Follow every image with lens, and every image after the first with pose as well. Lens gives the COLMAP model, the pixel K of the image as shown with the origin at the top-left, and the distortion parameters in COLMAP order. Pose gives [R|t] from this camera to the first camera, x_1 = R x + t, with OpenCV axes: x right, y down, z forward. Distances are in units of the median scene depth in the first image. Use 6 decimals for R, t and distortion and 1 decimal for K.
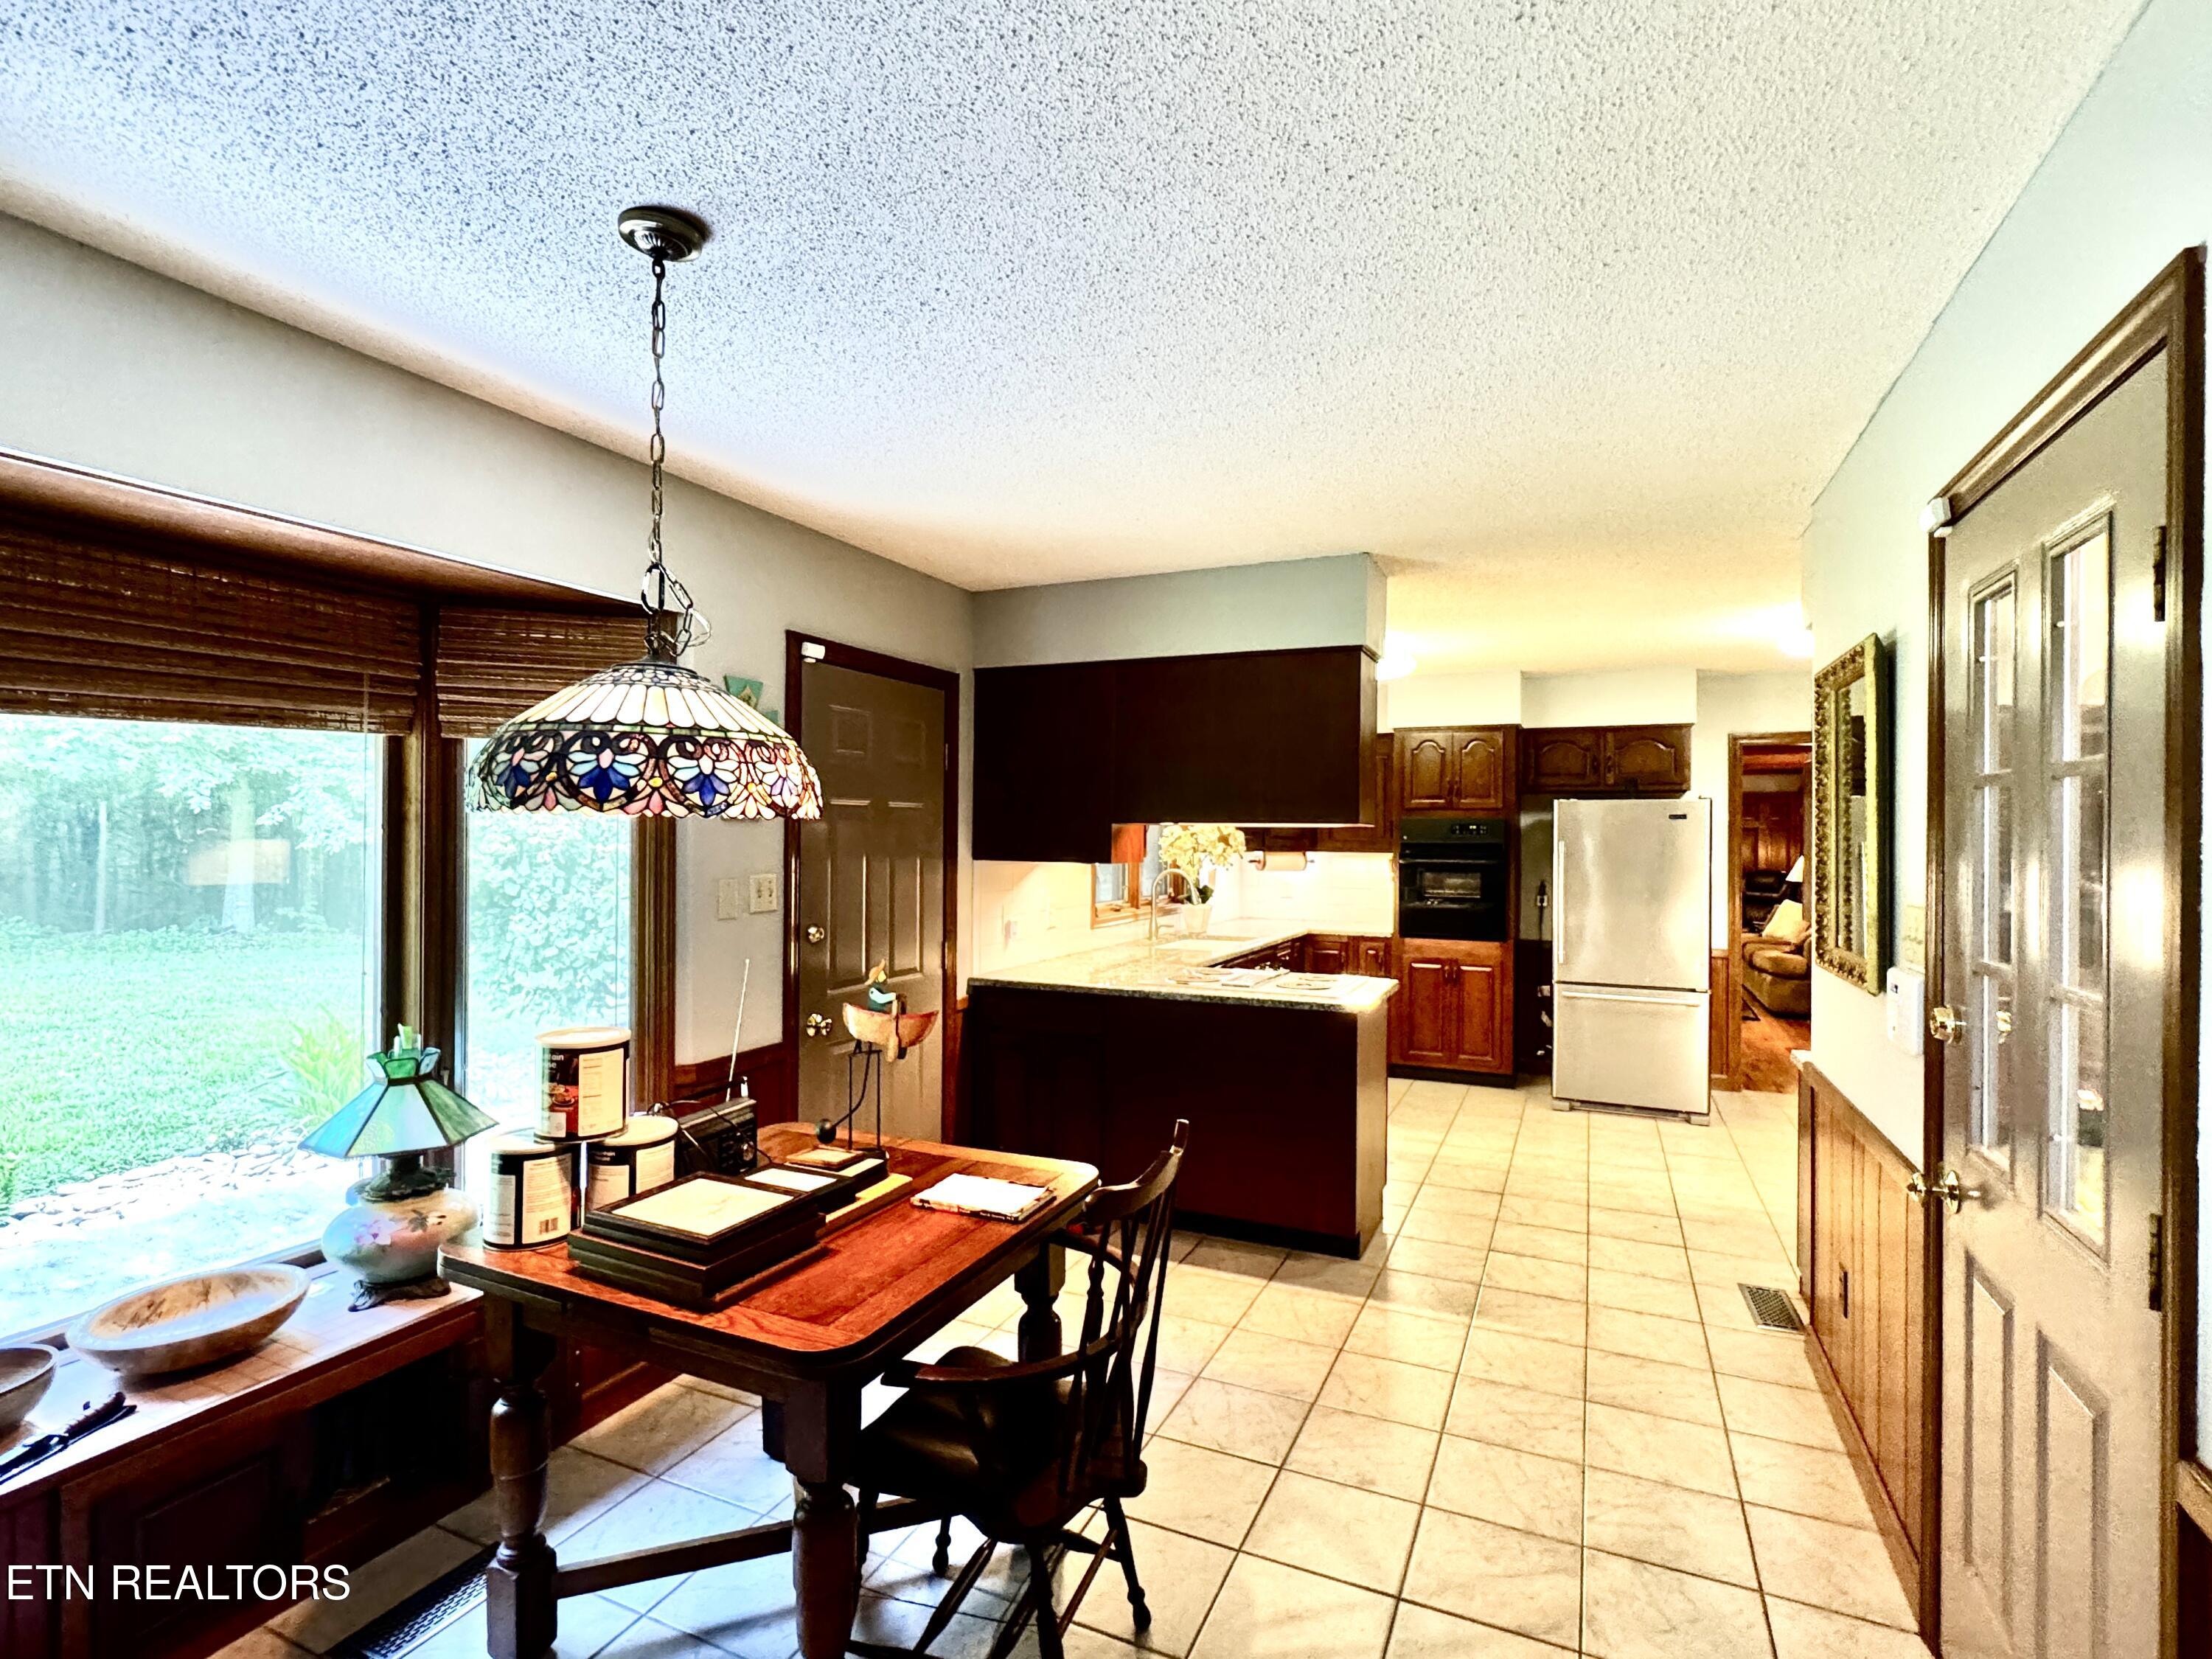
lens RADIAL K [[1045.2, 0, 1106.0], [0, 1045.2, 829.5], [0, 0, 1]] dist [-0.000369, 0.000022]
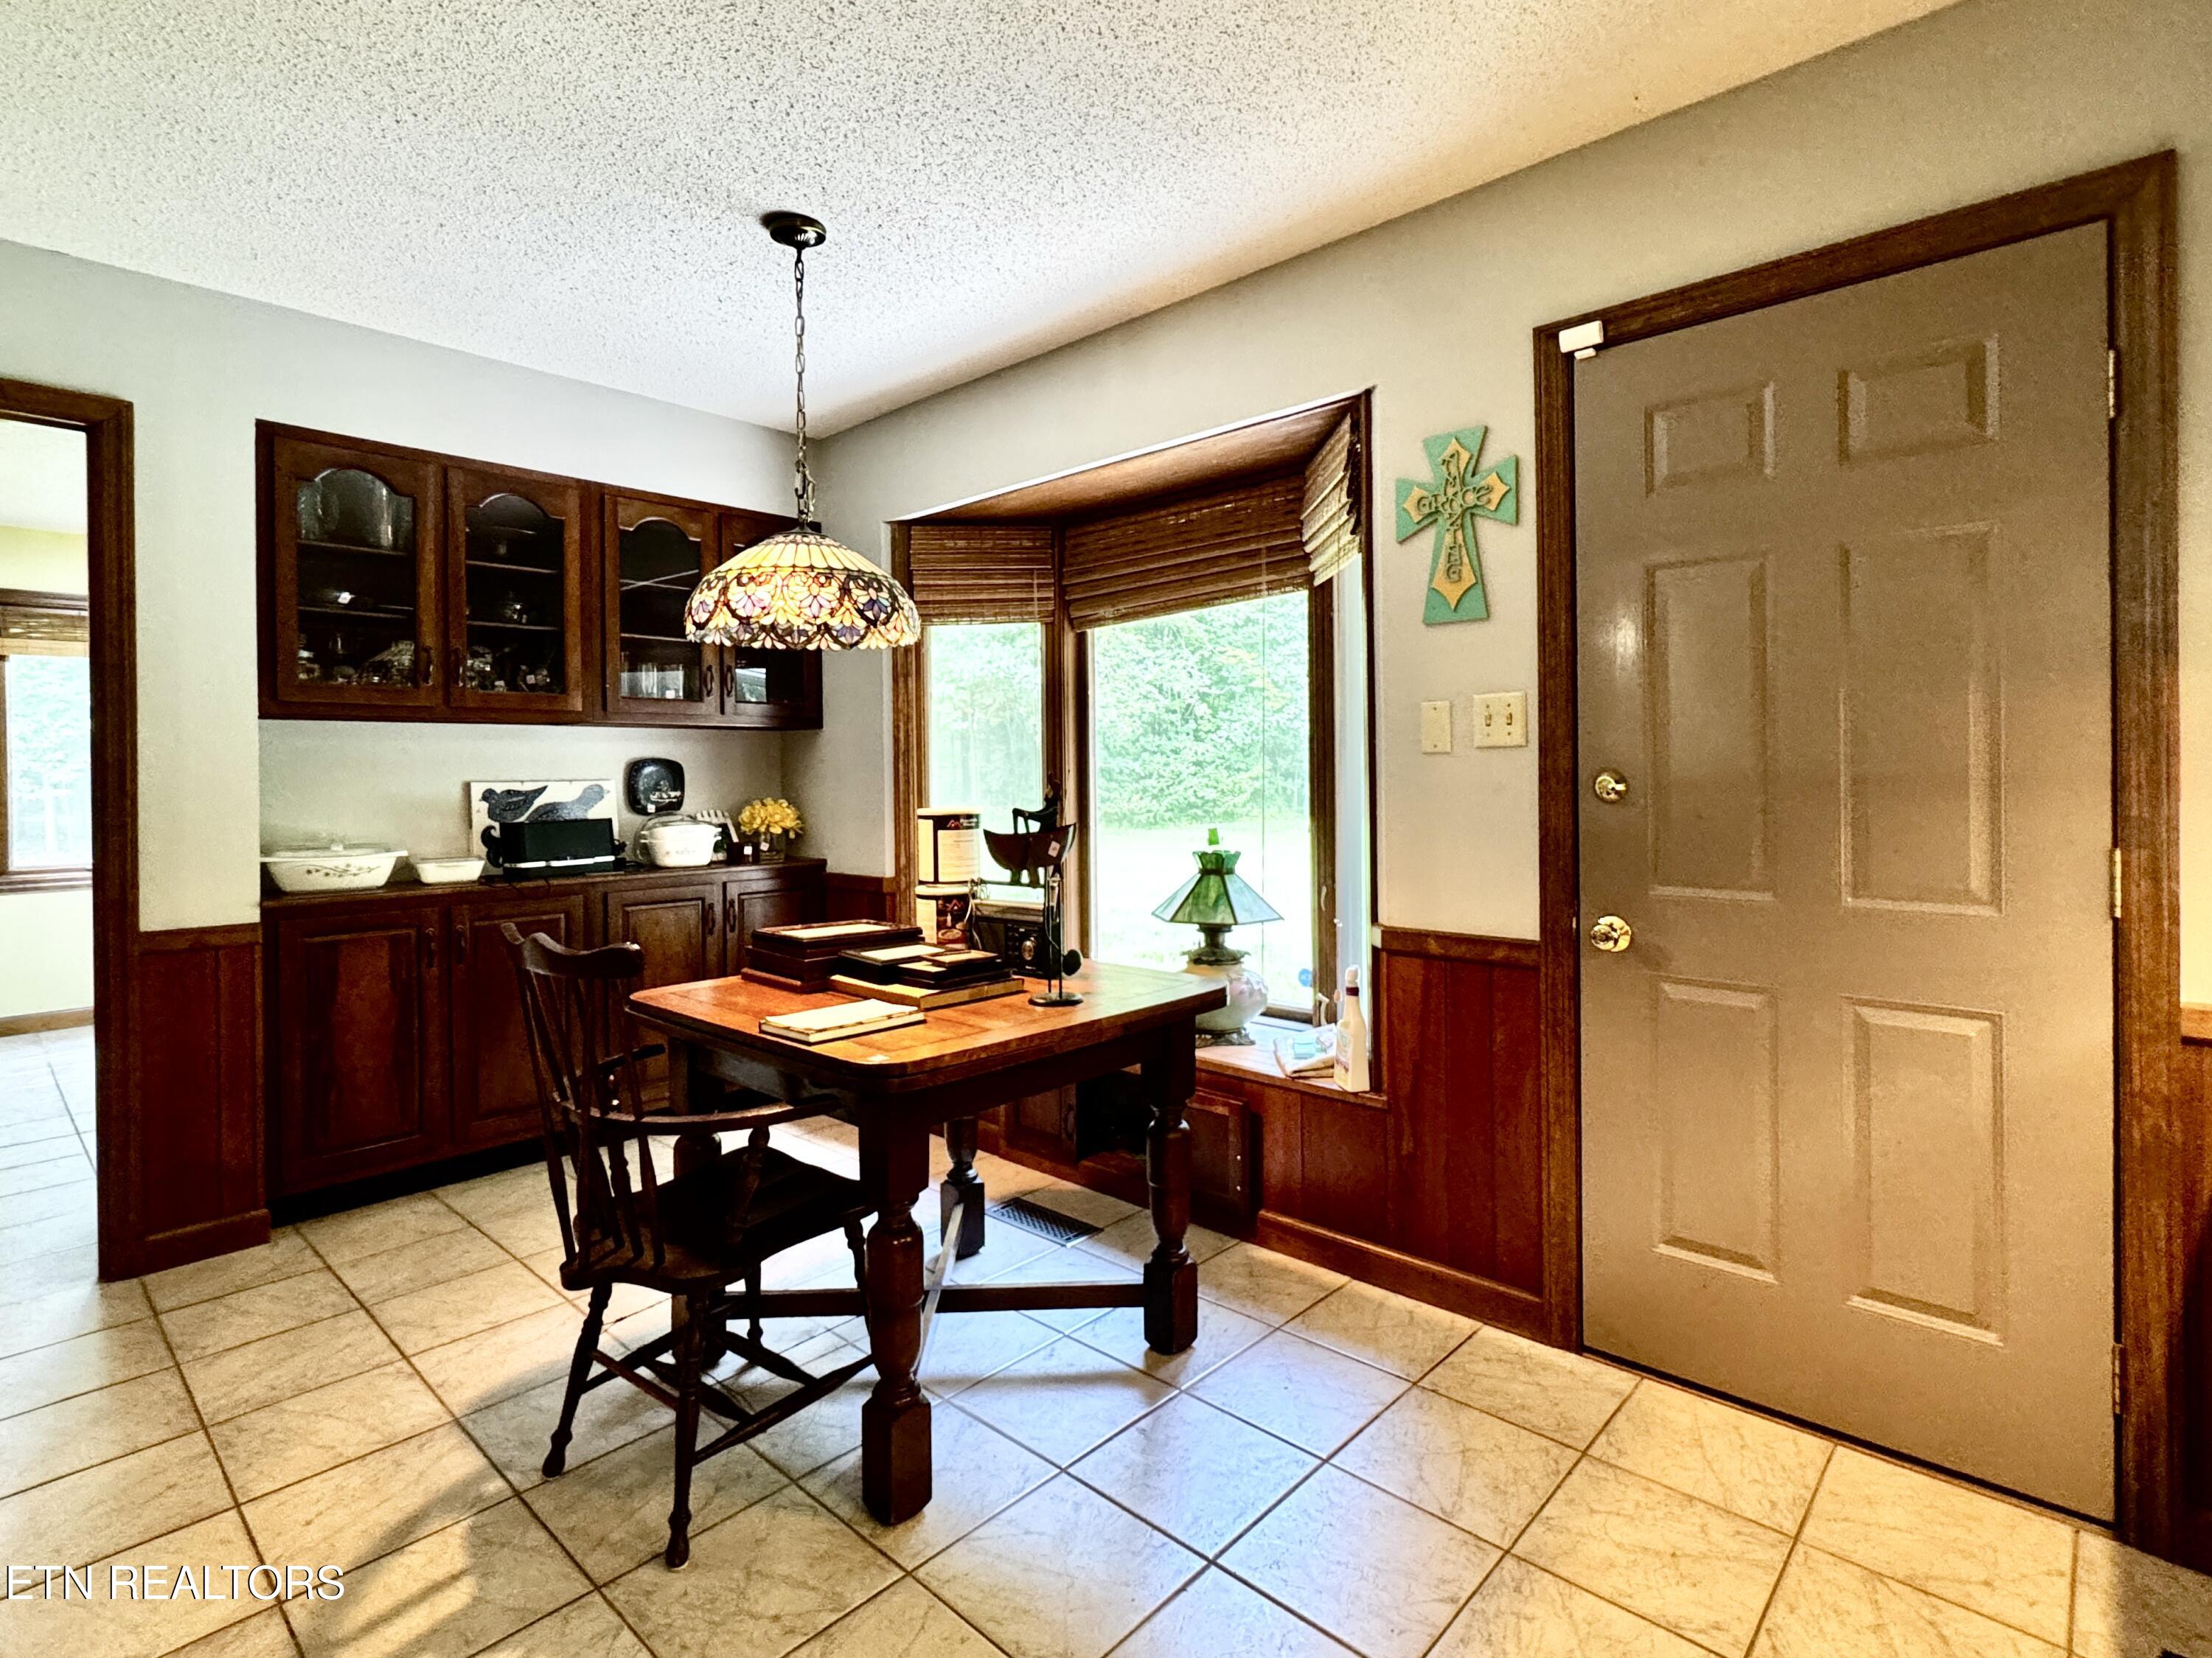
lens RADIAL K [[1080.5, 0, 1113.7], [0, 1080.5, 776.2], [0, 0, 1]] dist [-0.001964, -0.000062]
pose [[-0.302062, -0.001404, -0.953287, 0.229448], [0.009817, 0.999941, -0.004583, 0.050814], [0.953238, -0.010742, -0.302031, 0.496663]]
